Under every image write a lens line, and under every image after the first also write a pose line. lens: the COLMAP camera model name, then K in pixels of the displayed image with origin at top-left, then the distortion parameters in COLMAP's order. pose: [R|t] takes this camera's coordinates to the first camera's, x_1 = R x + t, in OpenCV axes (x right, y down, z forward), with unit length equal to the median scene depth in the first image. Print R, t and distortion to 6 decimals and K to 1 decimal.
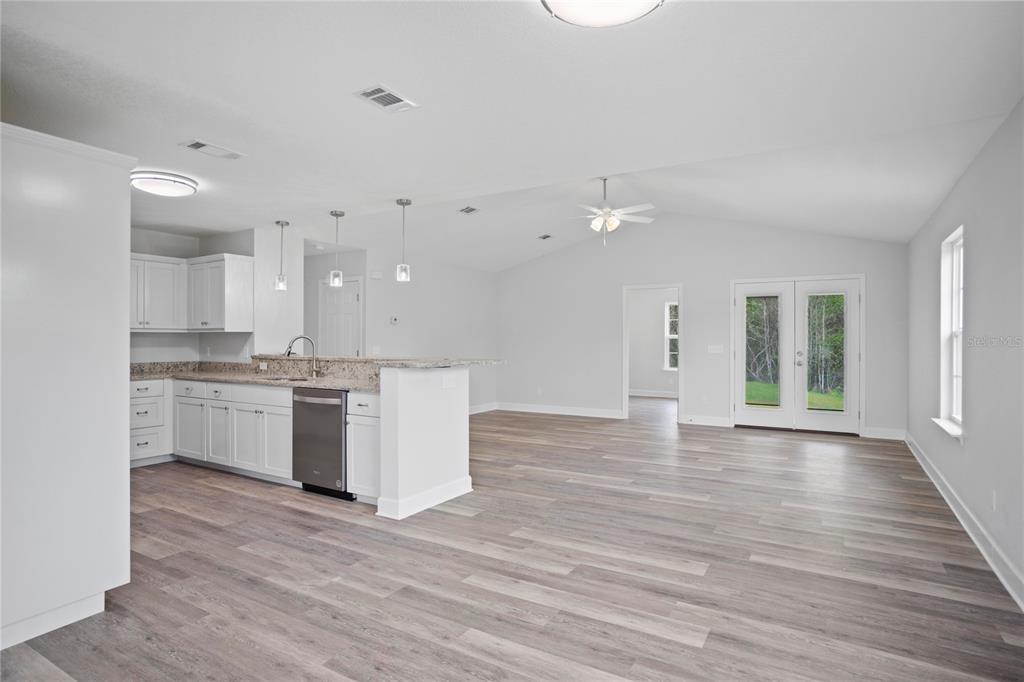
lens RADIAL K [[551.3, 0, 505.2], [0, 551.3, 341.6], [0, 0, 1]] dist [-0.053987, 0.036007]
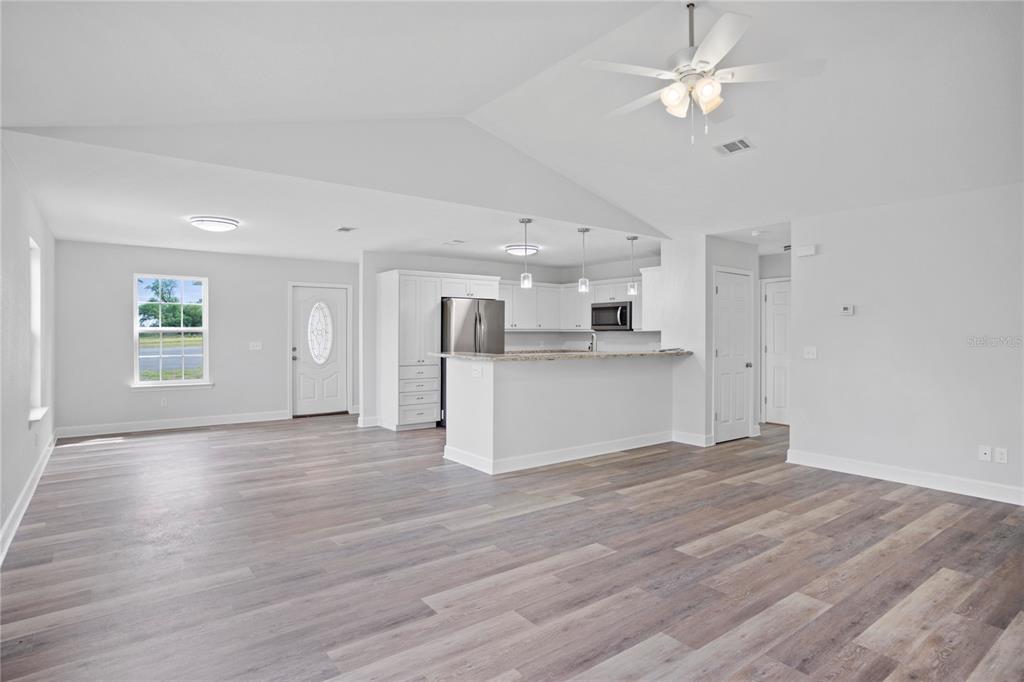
lens RADIAL K [[551.3, 0, 508.8], [0, 551.3, 332.9], [0, 0, 1]] dist [-0.053987, 0.036007]
pose [[-0.373796, -0.004334, -0.927501, 1.030899], [-0.005650, 0.999981, -0.002396, -0.011182], [0.927494, 0.004344, -0.373814, 1.565303]]
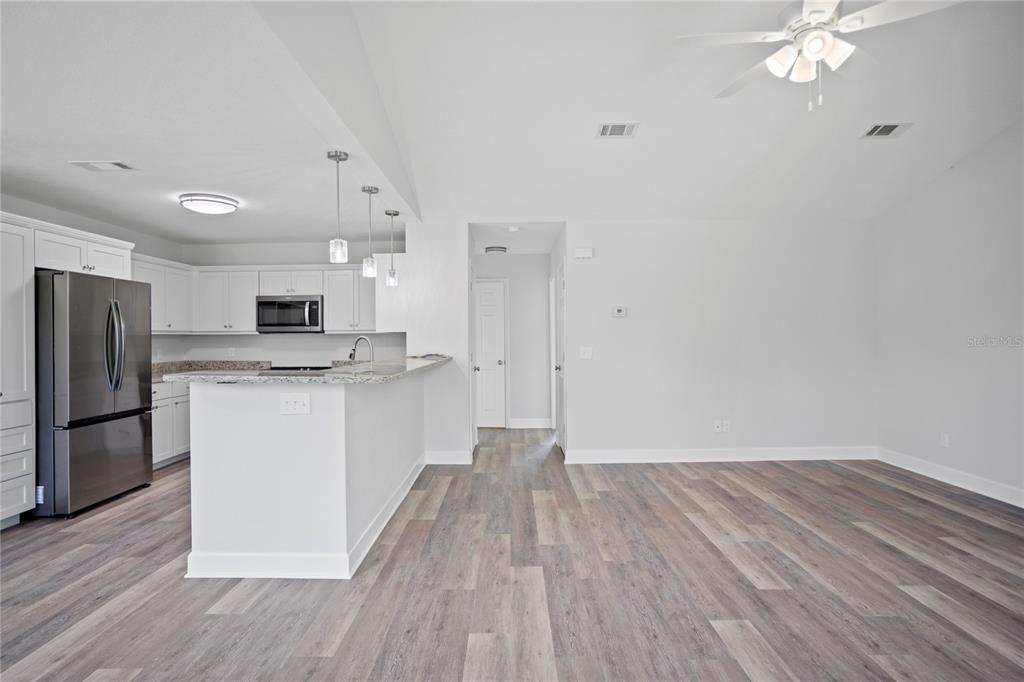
lens RADIAL K [[551.3, 0, 505.8], [0, 551.3, 337.6], [0, 0, 1]] dist [-0.053987, 0.036007]
pose [[0.506965, -0.004375, -0.861956, 0.627813], [0.006172, 0.999980, -0.001446, -0.007511], [0.861945, -0.004587, 0.506982, 0.909592]]
